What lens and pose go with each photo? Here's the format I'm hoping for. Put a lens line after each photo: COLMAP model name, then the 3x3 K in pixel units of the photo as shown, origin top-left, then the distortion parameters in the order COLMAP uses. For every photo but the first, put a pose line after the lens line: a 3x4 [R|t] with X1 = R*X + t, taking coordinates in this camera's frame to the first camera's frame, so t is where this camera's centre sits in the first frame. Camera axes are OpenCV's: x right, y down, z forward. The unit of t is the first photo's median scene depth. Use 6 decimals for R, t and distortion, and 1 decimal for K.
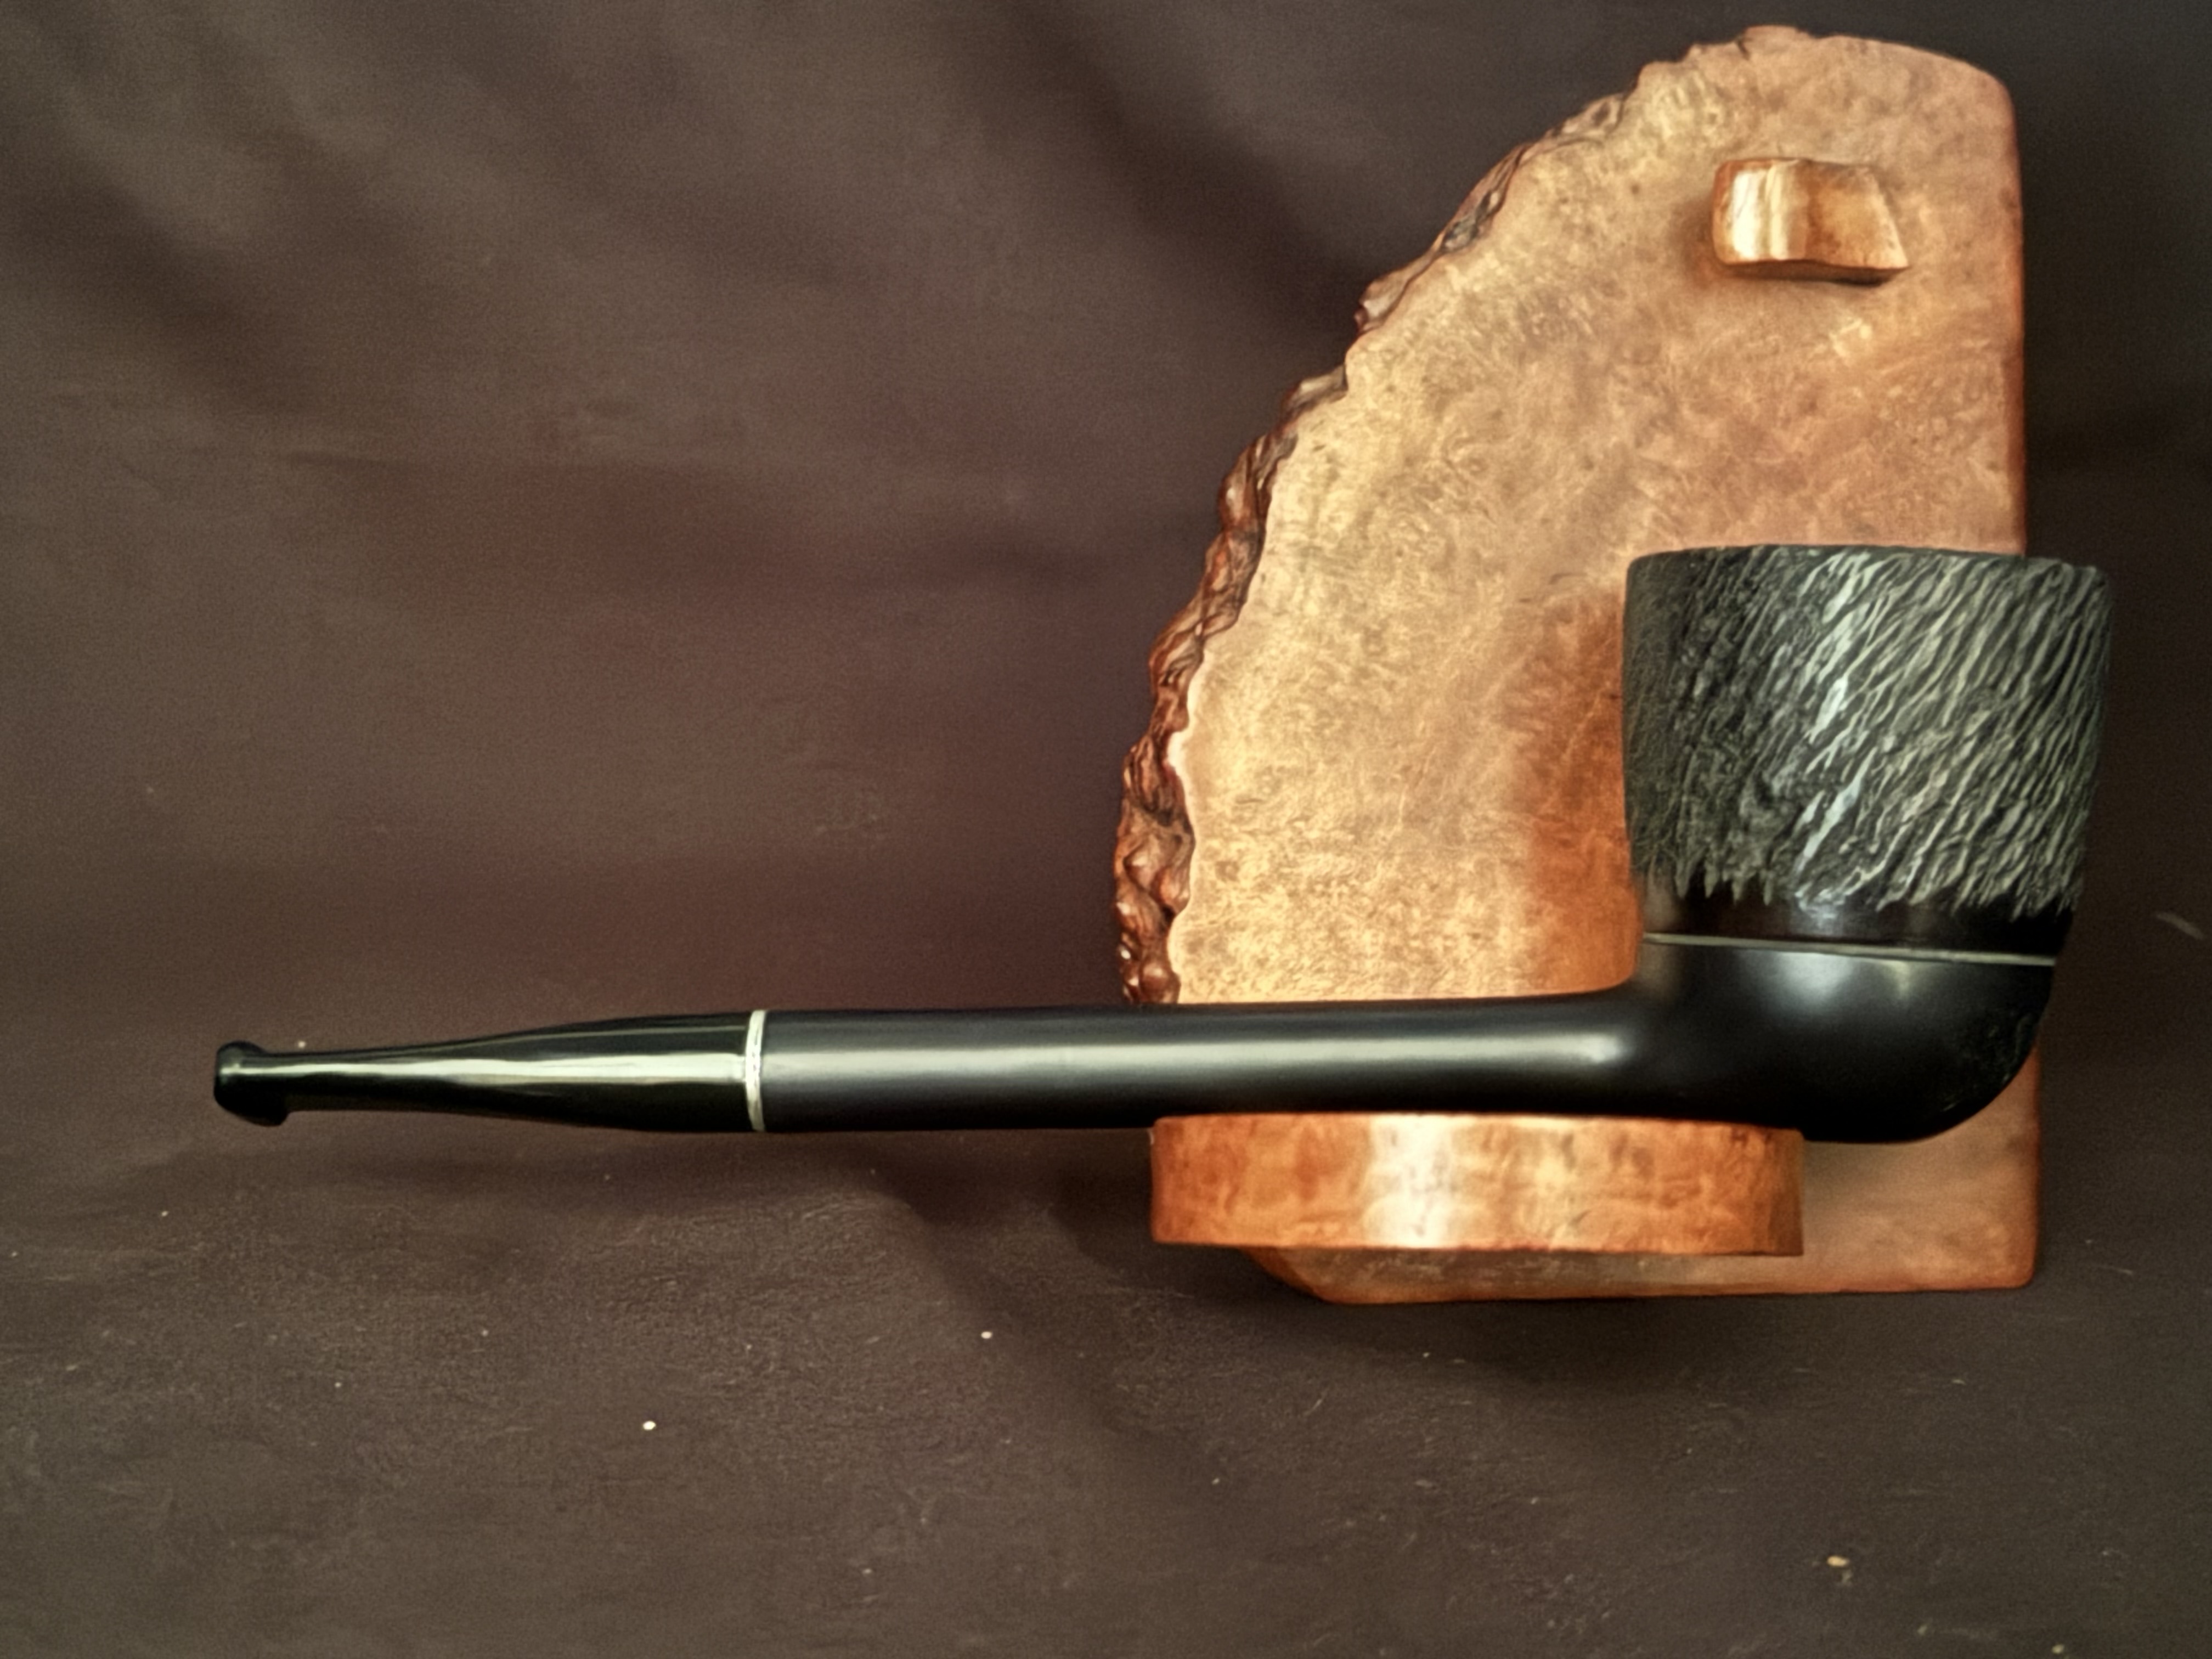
lens RADIAL K [[3568.7, 0, 1096.7], [0, 3568.7, 827.8], [0, 0, 1]] dist [0.110779, 0.000000]
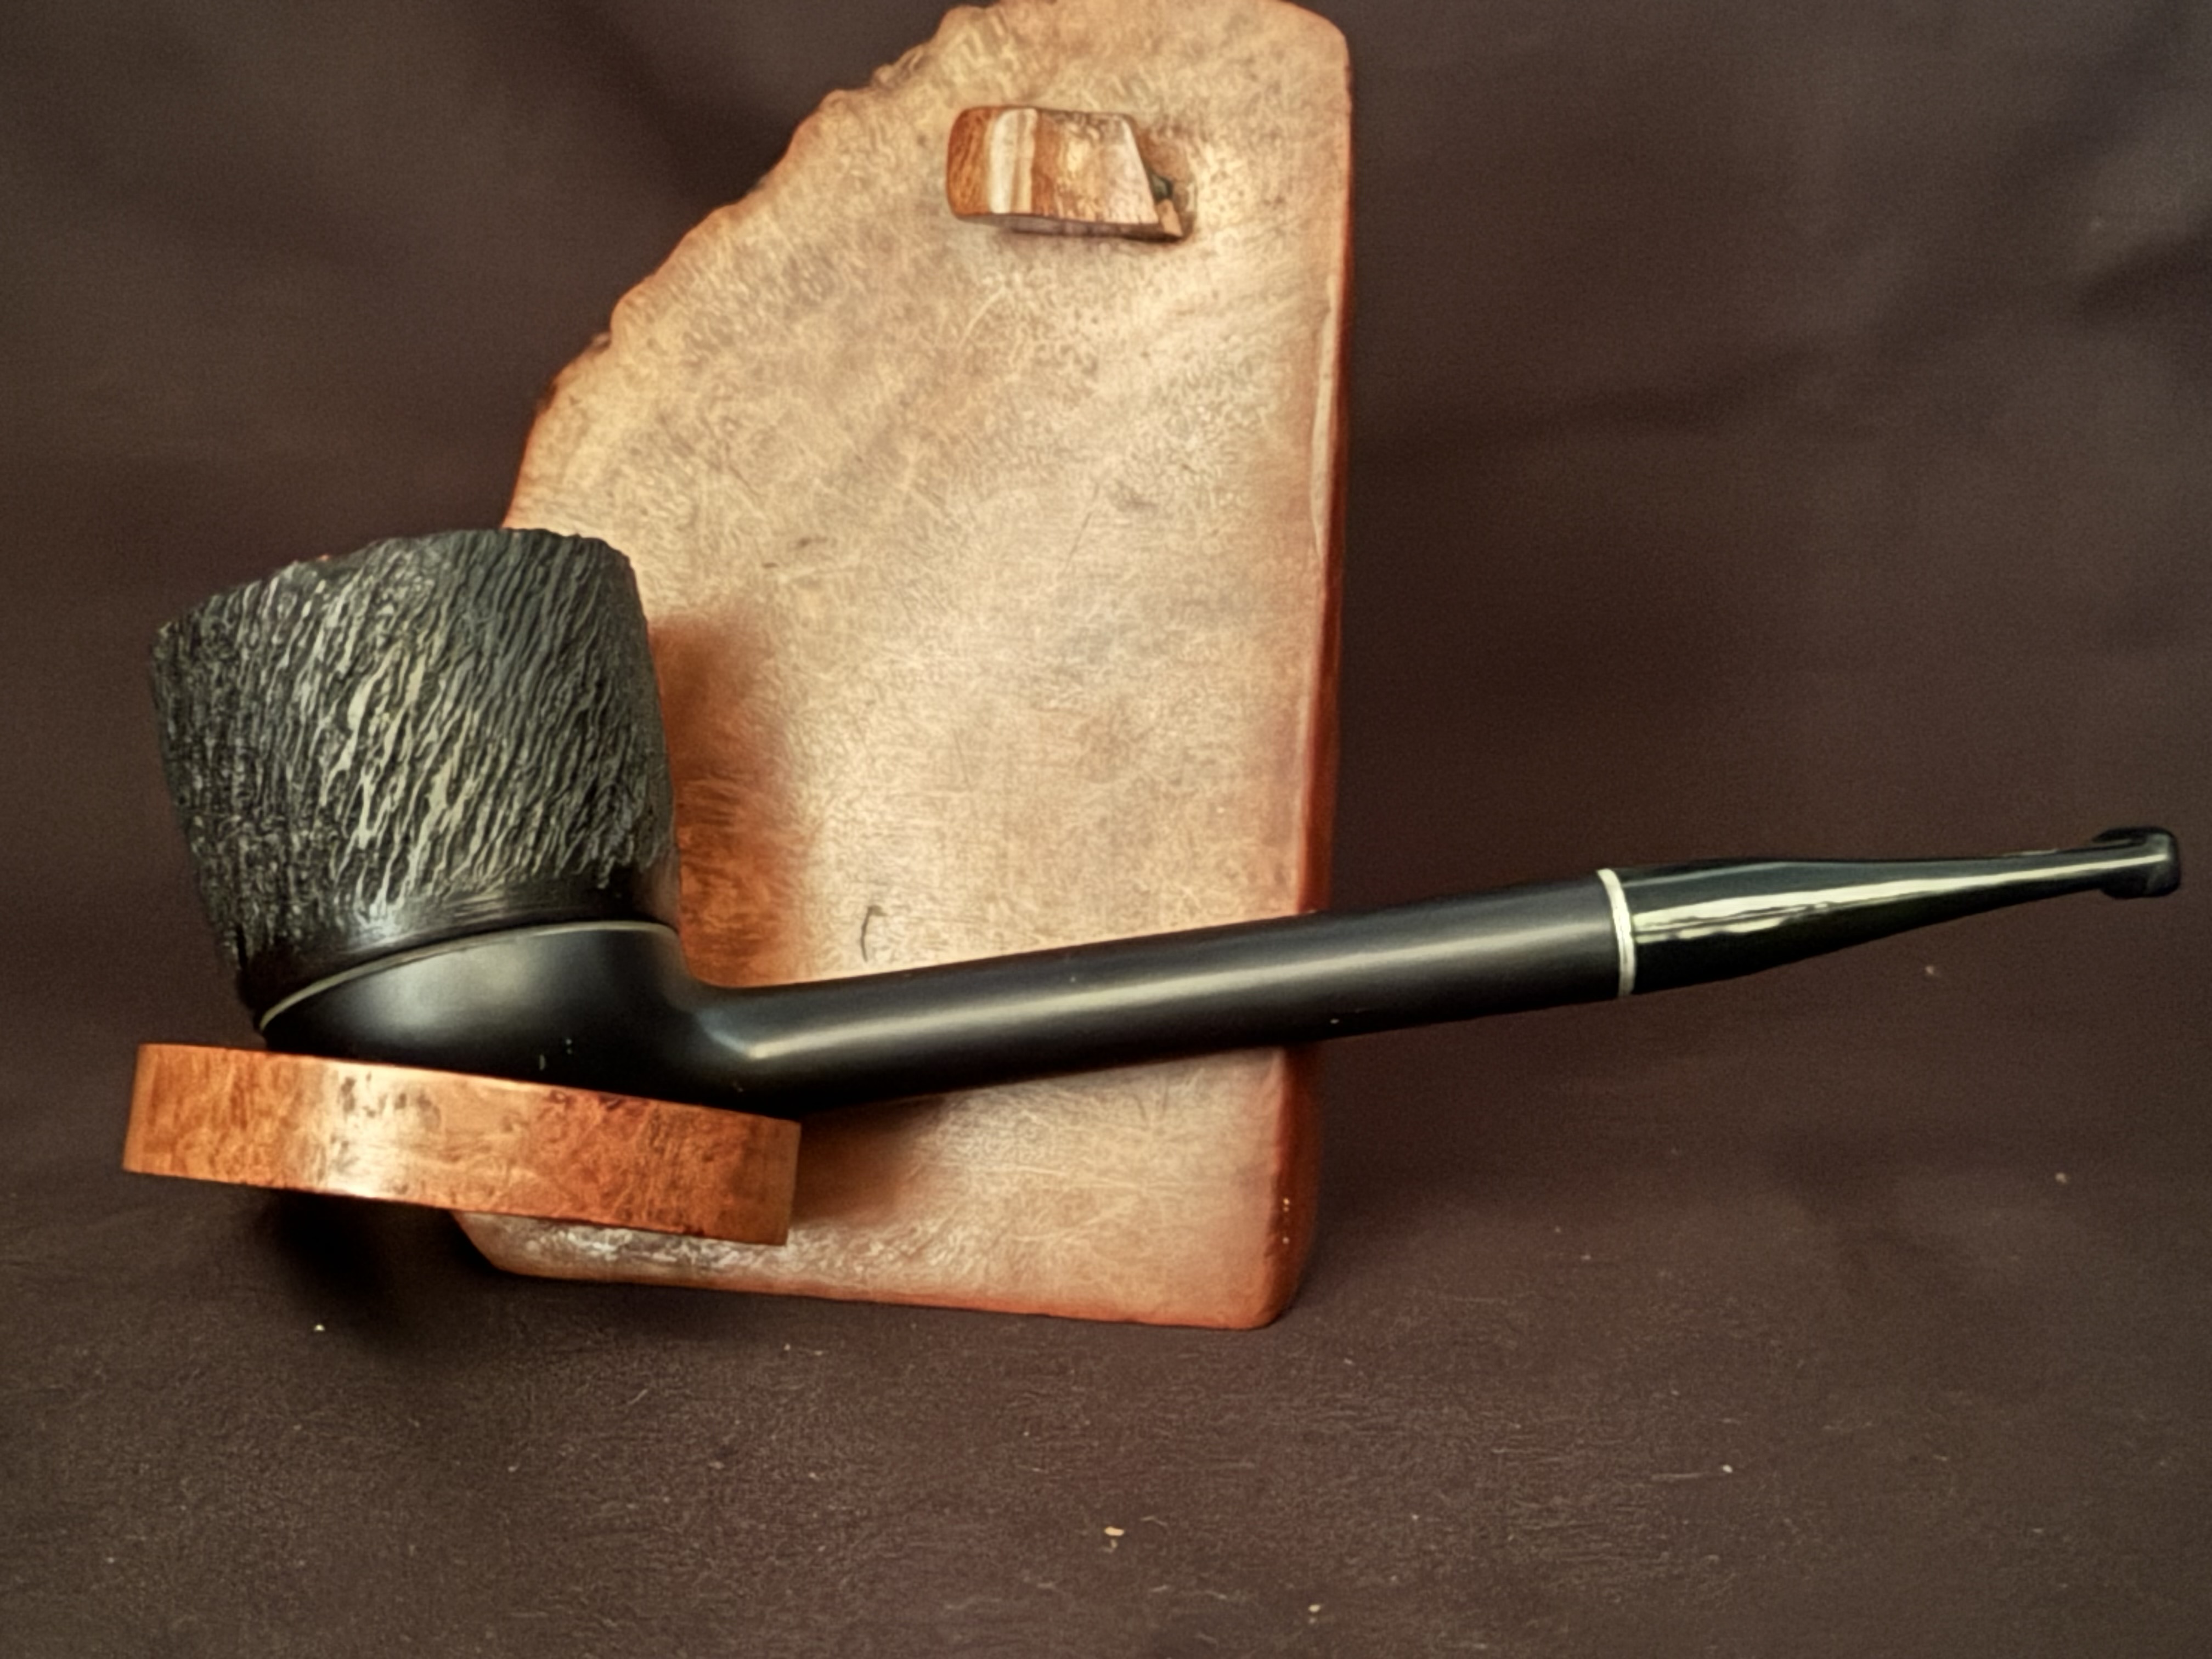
lens RADIAL K [[4118.7, 0, 1117.7], [0, 4118.7, 828.1], [0, 0, 1]] dist [0.083976, 0.000000]
pose [[0.932174, 0.051760, -0.358291, 0.607865], [-0.058926, 0.998221, -0.009102, 0.011471], [0.357182, 0.029597, 0.933566, 0.000965]]
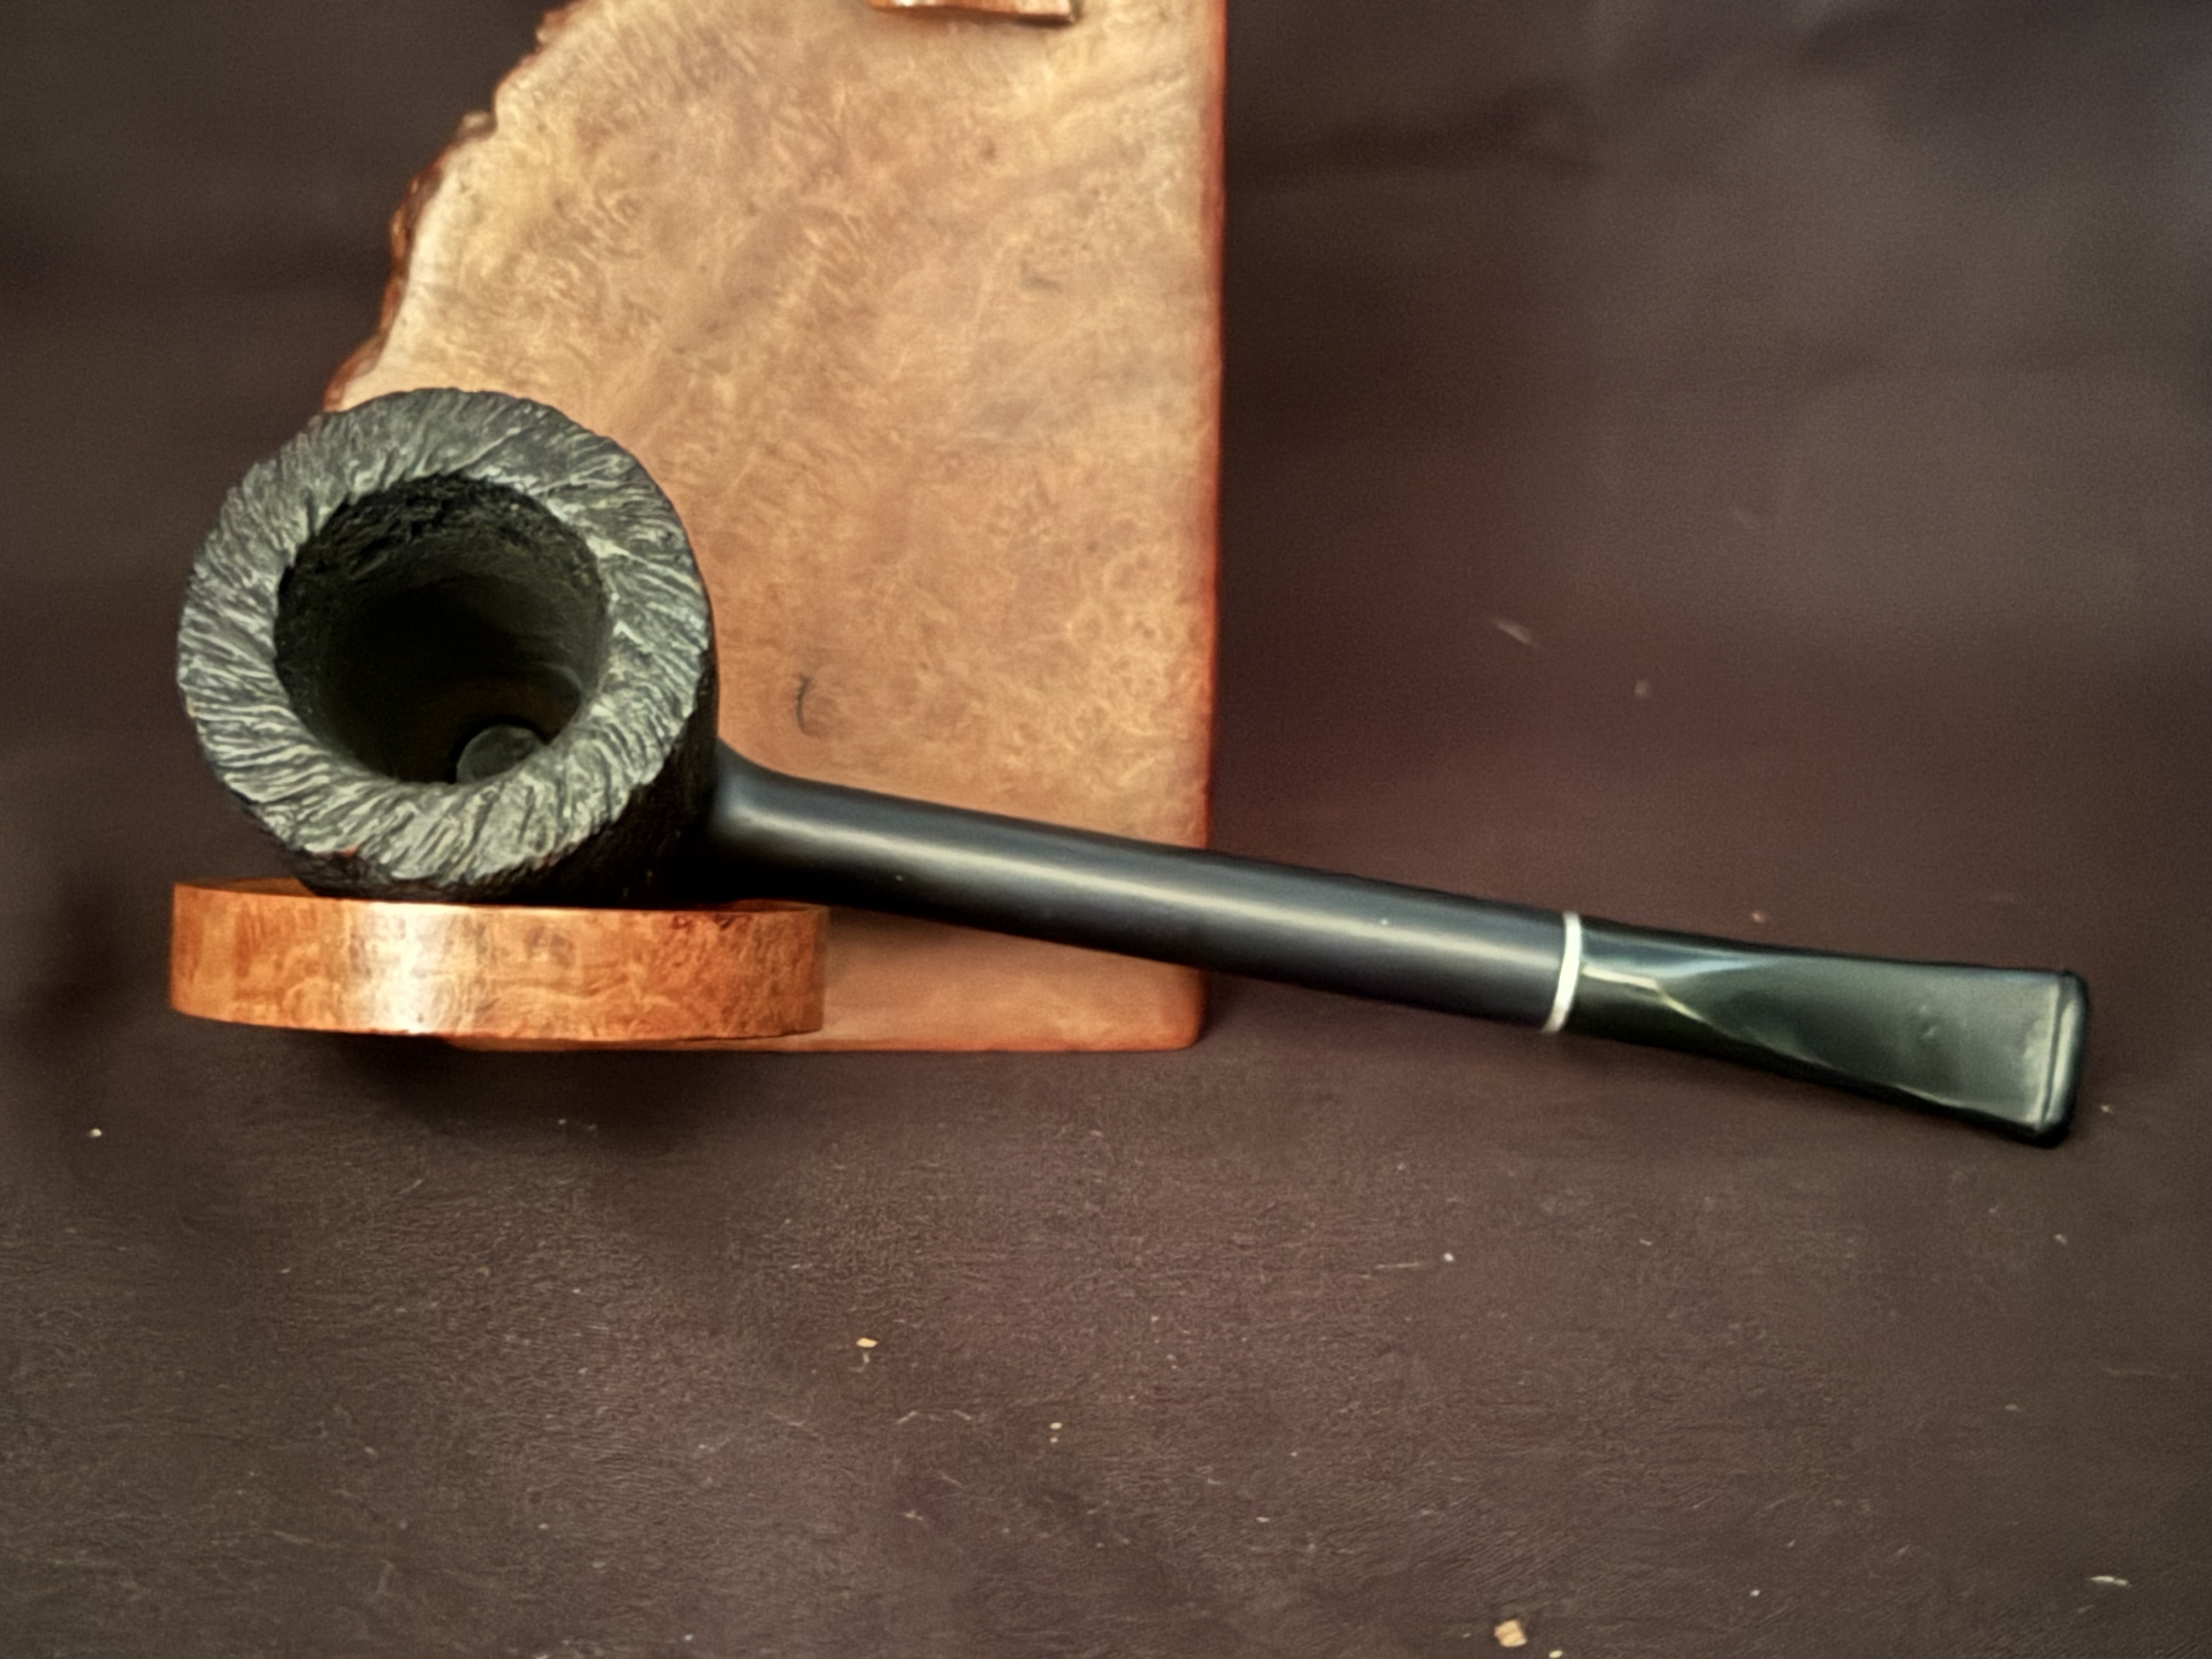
lens RADIAL K [[3568.7, 0, 1097.4], [0, 3568.7, 809.0], [0, 0, 1]] dist [0.110779, 0.000000]
pose [[0.996991, 0.028725, -0.072005, 0.308806], [-0.020586, 0.993569, 0.111340, -0.050155], [0.074740, -0.109522, 0.991170, 0.018523]]
